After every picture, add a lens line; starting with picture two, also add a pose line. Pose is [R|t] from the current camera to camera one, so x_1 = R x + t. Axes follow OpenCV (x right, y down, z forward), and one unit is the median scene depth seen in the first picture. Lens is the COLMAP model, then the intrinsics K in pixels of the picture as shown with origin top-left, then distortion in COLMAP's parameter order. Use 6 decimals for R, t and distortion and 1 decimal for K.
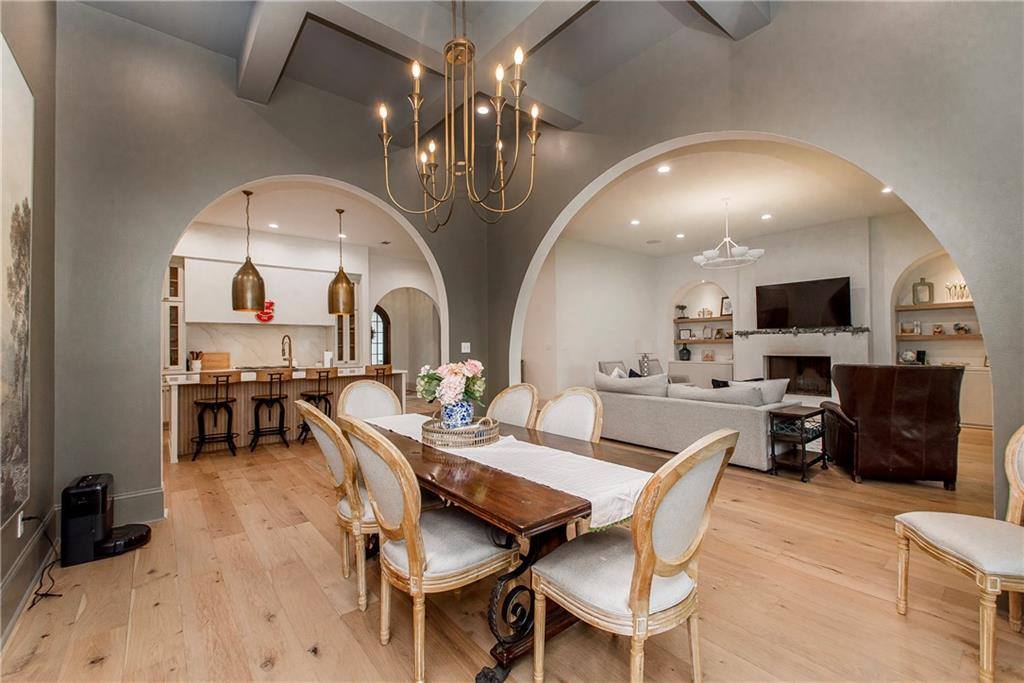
lens RADIAL K [[433.8, 0, 522.5], [0, 433.8, 338.2], [0, 0, 1]] dist [0.013991, -0.000279]
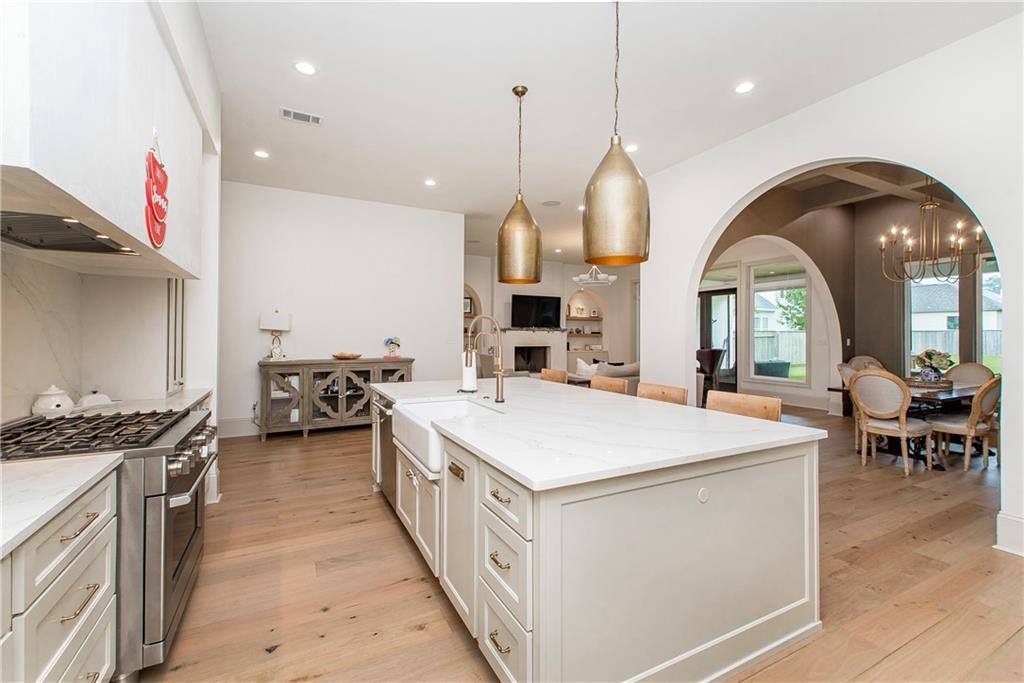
lens RADIAL K [[432.5, 0, 513.2], [0, 432.5, 336.6], [0, 0, 1]] dist [0.003693, 0.000167]
pose [[0.228829, 0.006128, 0.973447, -0.728821], [-0.024186, 0.999707, -0.000608, 0.010067], [-0.973166, -0.023404, 0.228910, 0.670552]]
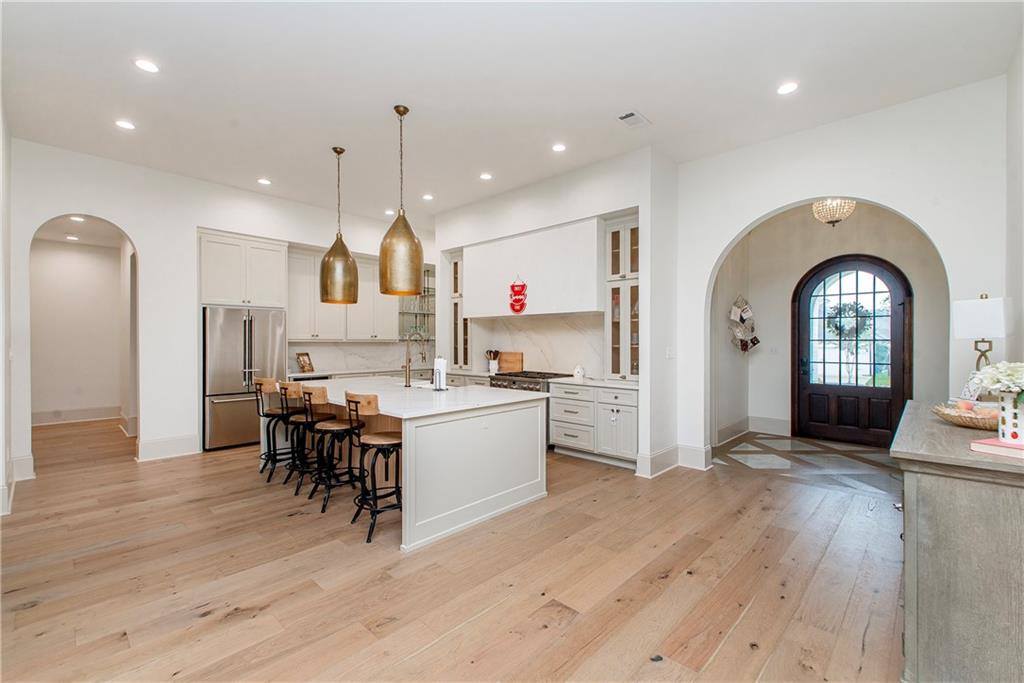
lens RADIAL K [[433.8, 0, 511.4], [0, 433.8, 340.8], [0, 0, 1]] dist [0.013991, -0.000279]
pose [[0.102825, 0.008709, -0.994661, 0.121806], [0.015478, 0.999827, 0.010354, 0.001776], [0.994579, -0.016460, 0.102673, 0.832087]]
